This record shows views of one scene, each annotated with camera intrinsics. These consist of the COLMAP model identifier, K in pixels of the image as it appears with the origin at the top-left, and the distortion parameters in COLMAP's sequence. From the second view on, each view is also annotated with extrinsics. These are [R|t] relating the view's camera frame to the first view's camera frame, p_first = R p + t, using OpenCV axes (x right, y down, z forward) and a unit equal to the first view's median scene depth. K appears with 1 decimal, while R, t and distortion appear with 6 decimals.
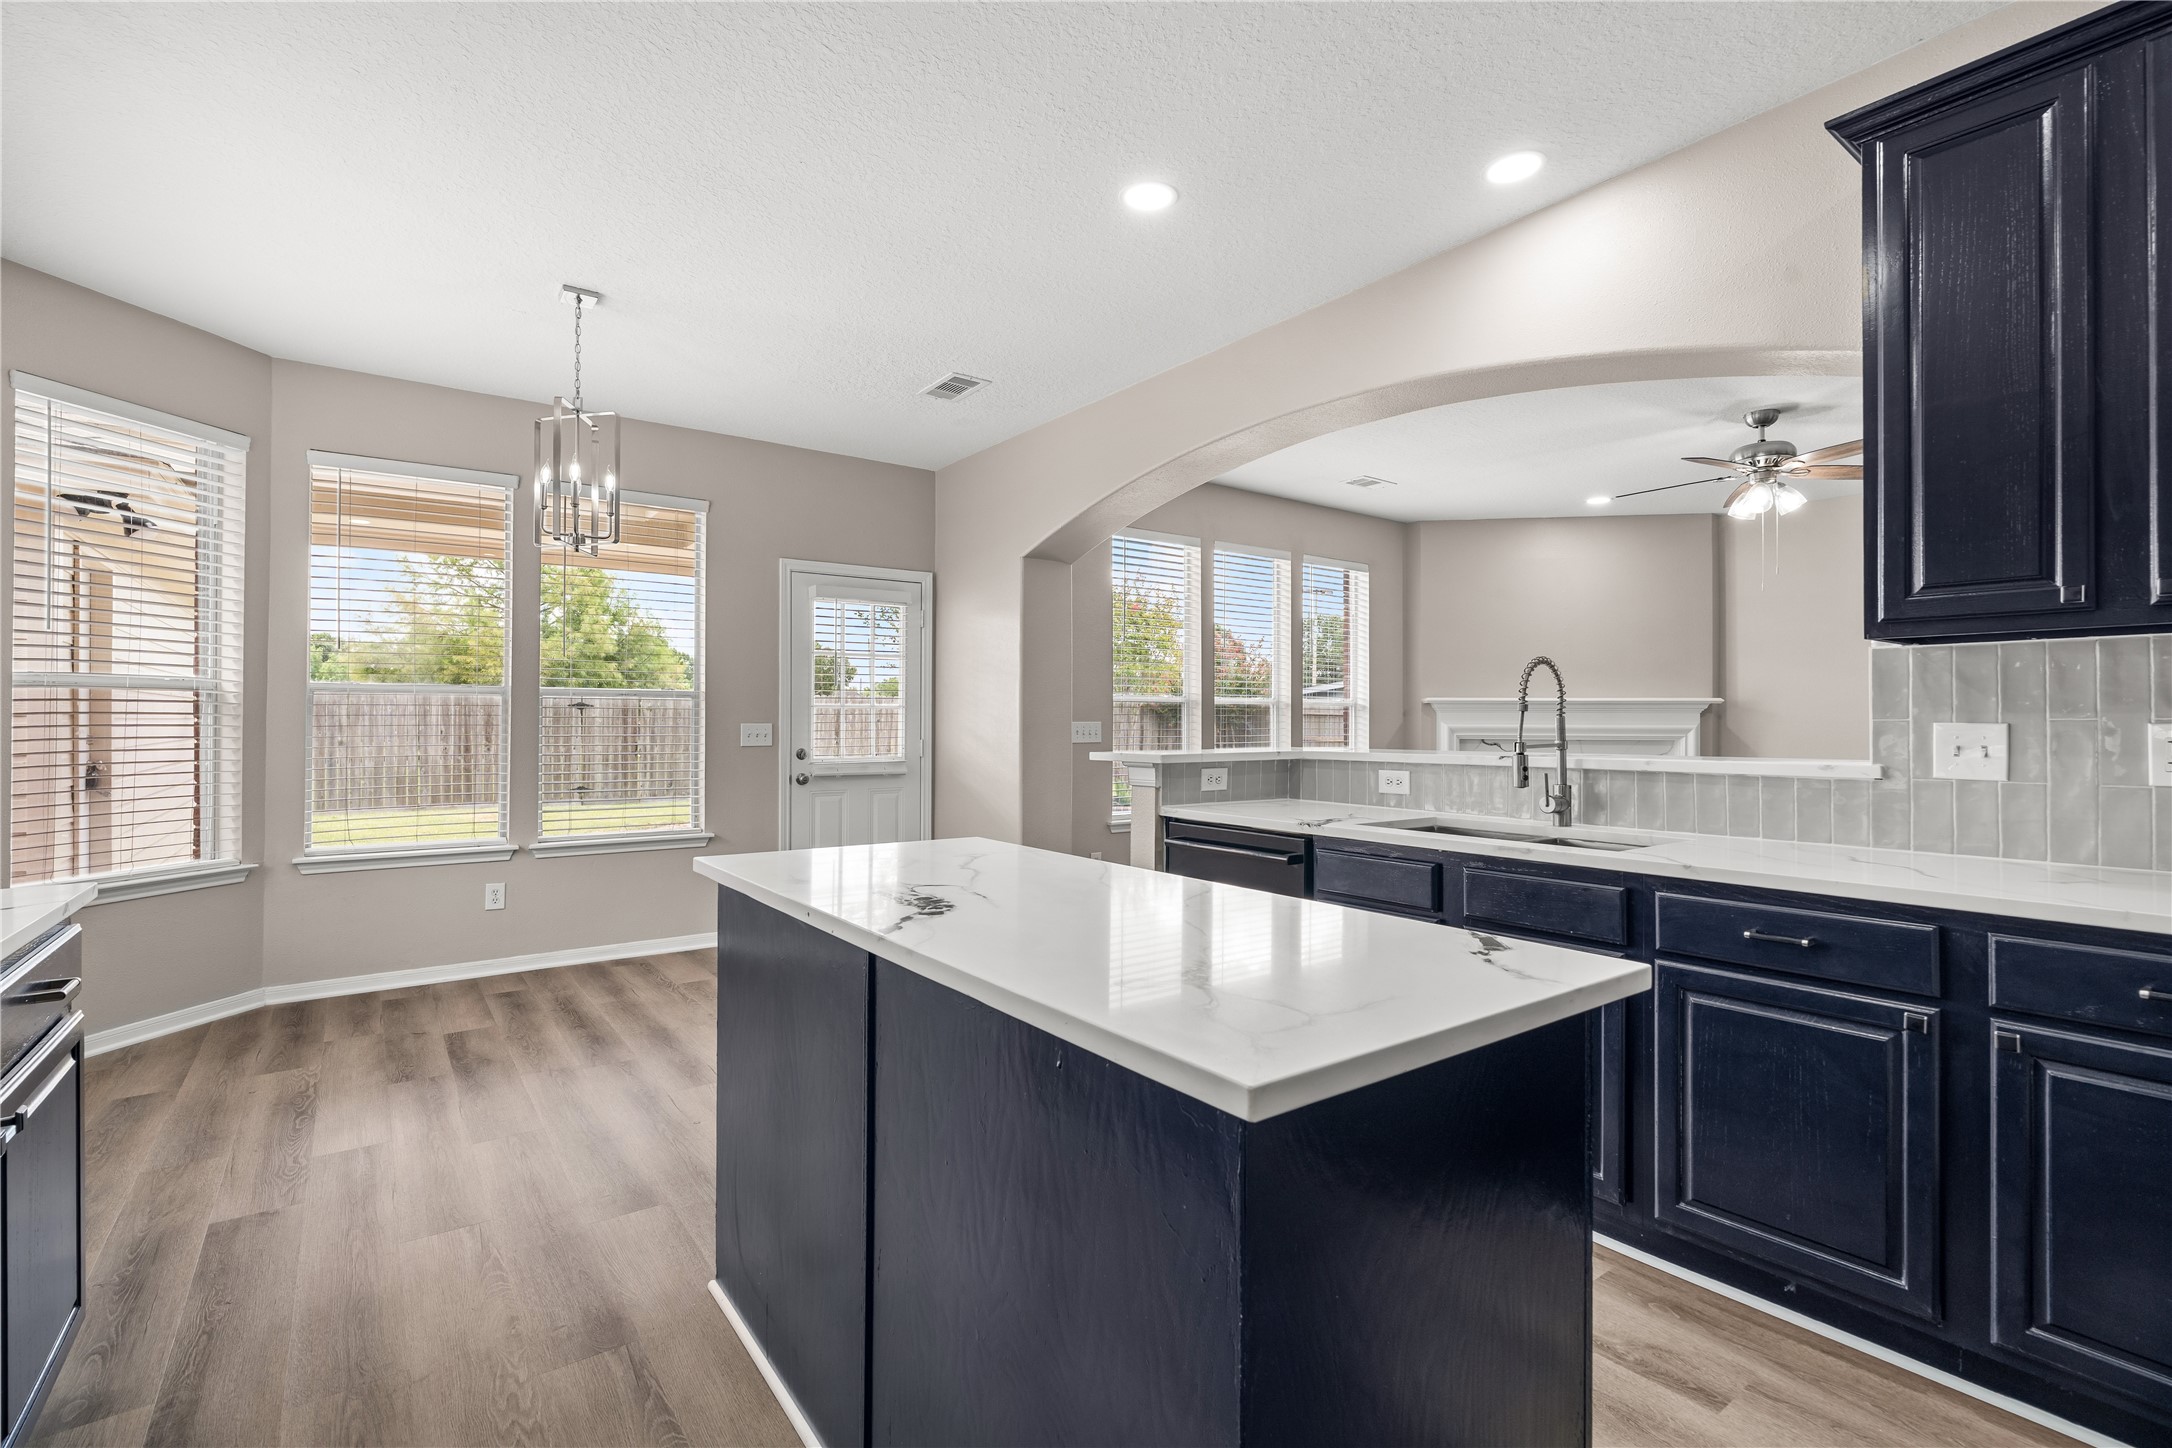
lens RADIAL K [[976.0, 0, 1072.8], [0, 976.0, 713.3], [0, 0, 1]] dist [-0.009686, 0.003336]
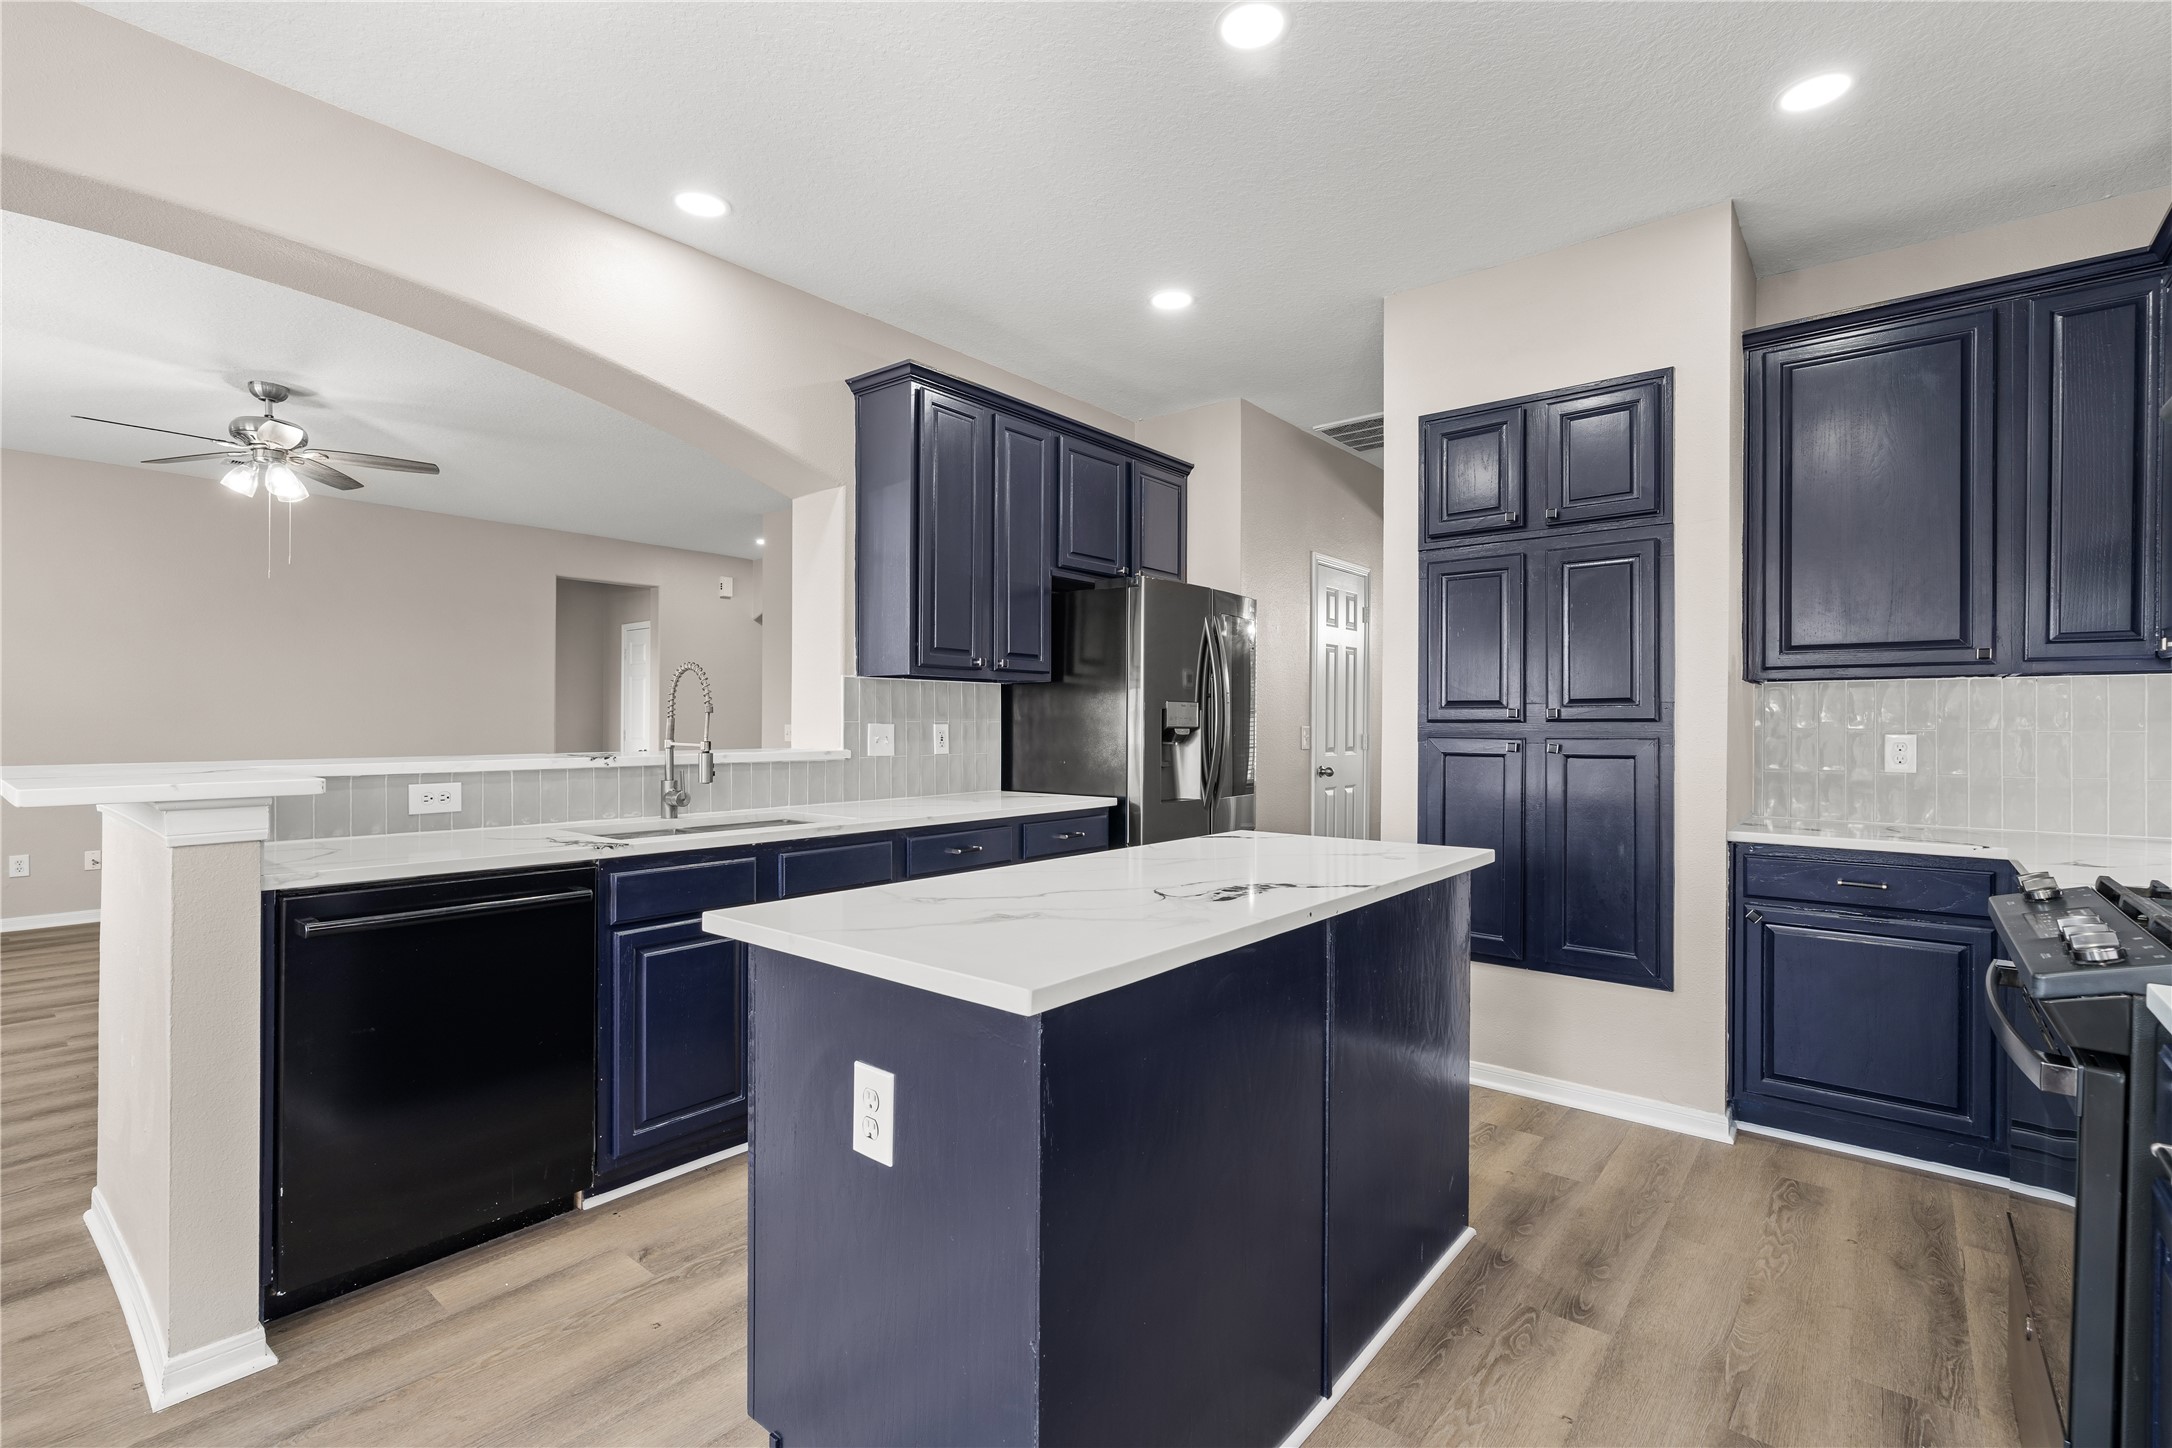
lens RADIAL K [[976.0, 0, 1076.7], [0, 976.0, 736.6], [0, 0, 1]] dist [-0.009686, 0.003336]
pose [[-0.268935, -0.015552, 0.963033, -0.693736], [-0.014634, 0.999820, 0.012060, 0.004885], [-0.963047, -0.010850, -0.269115, 0.883114]]
